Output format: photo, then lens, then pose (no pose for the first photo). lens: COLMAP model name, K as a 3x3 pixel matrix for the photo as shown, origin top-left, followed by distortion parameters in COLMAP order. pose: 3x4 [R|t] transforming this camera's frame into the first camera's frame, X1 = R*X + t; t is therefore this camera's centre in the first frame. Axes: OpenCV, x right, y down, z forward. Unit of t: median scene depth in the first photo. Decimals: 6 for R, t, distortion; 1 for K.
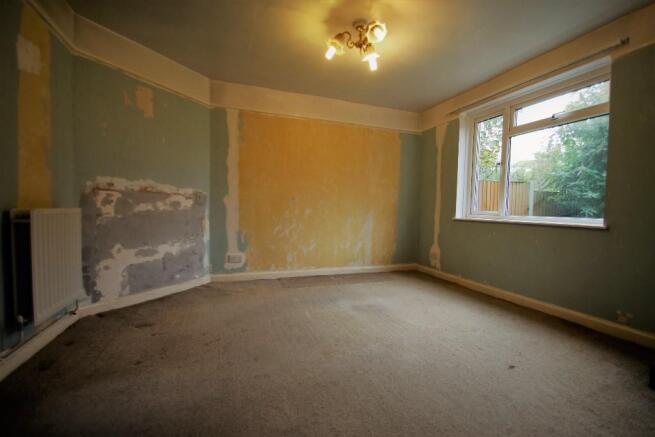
lens RADIAL K [[302.1, 0, 327.9], [0, 302.1, 219.1], [0, 0, 1]] dist [-0.000654, 0.000153]
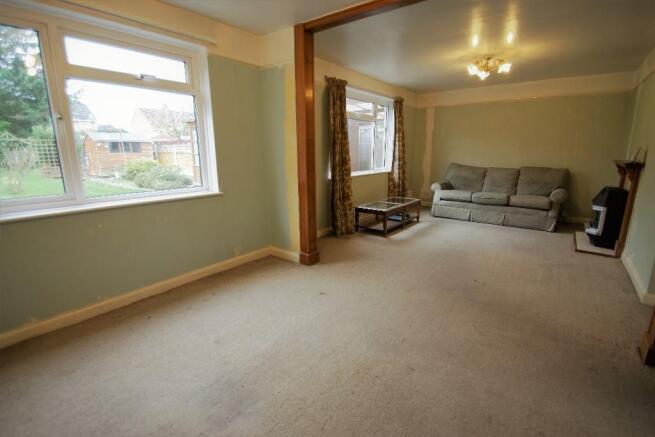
lens RADIAL K [[302.1, 0, 327.9], [0, 302.1, 216.8], [0, 0, 1]] dist [-0.000654, 0.000153]
pose [[-0.548326, -0.184189, 0.815728, -0.305667], [0.033920, 0.969742, 0.241766, -0.125449], [-0.835576, 0.160236, -0.525487, 0.982408]]
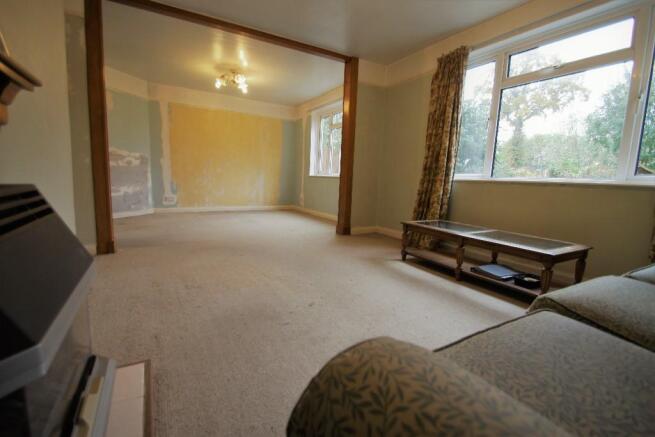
lens RADIAL K [[302.1, 0, 330.1], [0, 302.1, 219.2], [0, 0, 1]] dist [-0.000654, 0.000153]
pose [[0.980937, -0.011183, 0.194005, 0.216573], [-0.009574, 0.994349, 0.105726, 0.064063], [-0.194091, -0.105568, 0.975287, -0.744784]]
